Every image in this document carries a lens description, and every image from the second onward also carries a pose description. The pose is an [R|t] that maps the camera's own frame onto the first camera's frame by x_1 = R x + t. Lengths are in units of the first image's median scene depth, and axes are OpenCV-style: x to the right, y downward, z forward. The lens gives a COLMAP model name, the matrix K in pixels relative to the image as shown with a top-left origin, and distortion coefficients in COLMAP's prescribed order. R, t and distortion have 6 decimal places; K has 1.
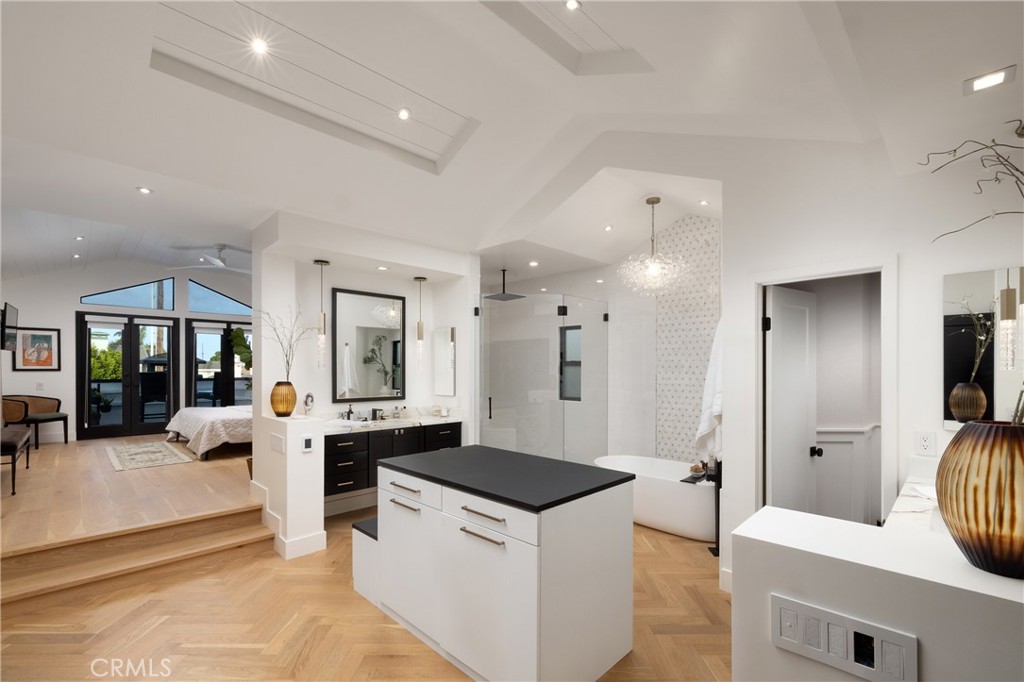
lens RADIAL K [[444.8, 0, 505.0], [0, 444.8, 375.0], [0, 0, 1]] dist [0.001400, 0.000256]
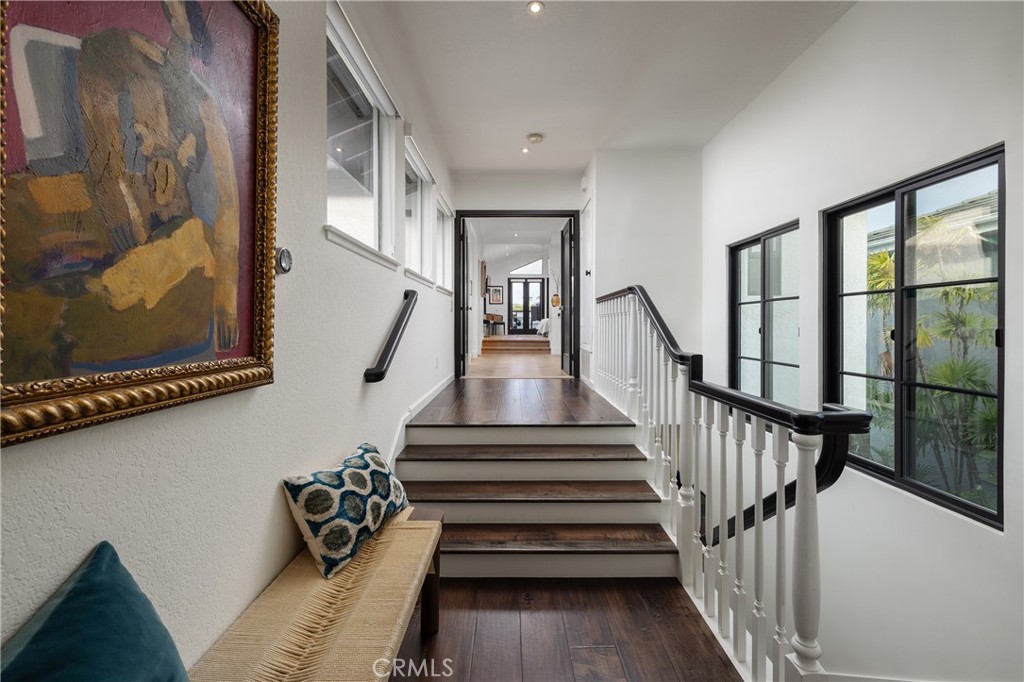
lens RADIAL K [[444.8, 0, 512.0], [0, 444.8, 332.5], [0, 0, 1]] dist [0.001400, 0.000256]
pose [[0.715348, 0.009606, -0.698702, 0.647014], [-0.002768, 0.999937, 0.010913, 0.111294], [0.698763, -0.005873, 0.715329, -0.616288]]
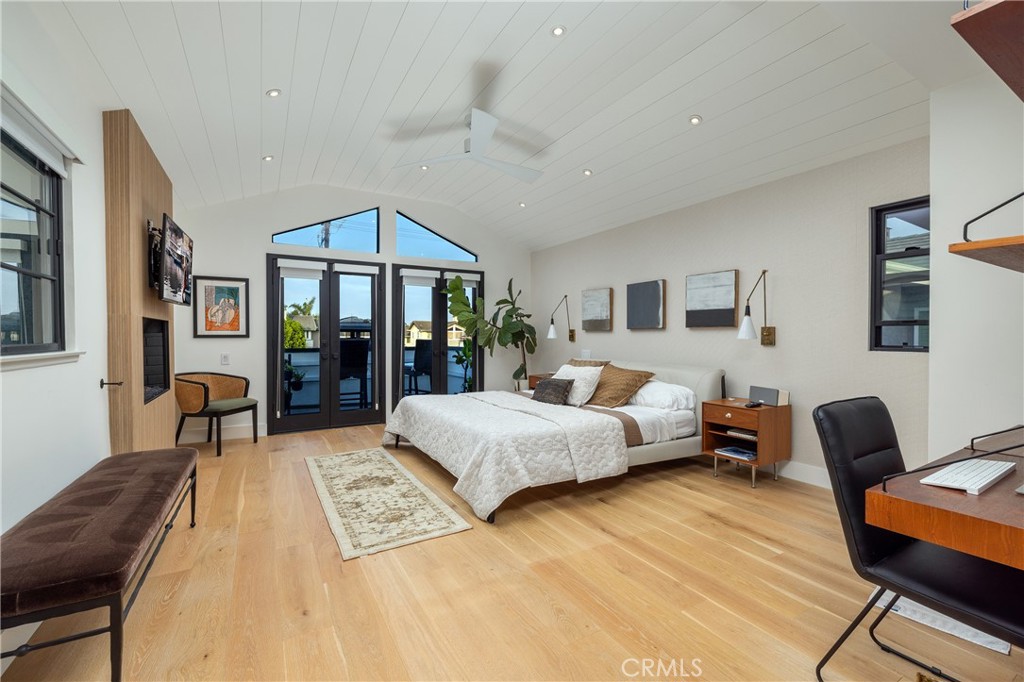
lens RADIAL K [[444.8, 0, 512.0], [0, 444.8, 343.3], [0, 0, 1]] dist [0.001400, 0.000256]
pose [[0.966872, 0.003837, -0.255231, -0.399271], [-0.002713, 0.999985, 0.004755, -0.004752], [0.255246, -0.003906, 0.966868, 0.408748]]
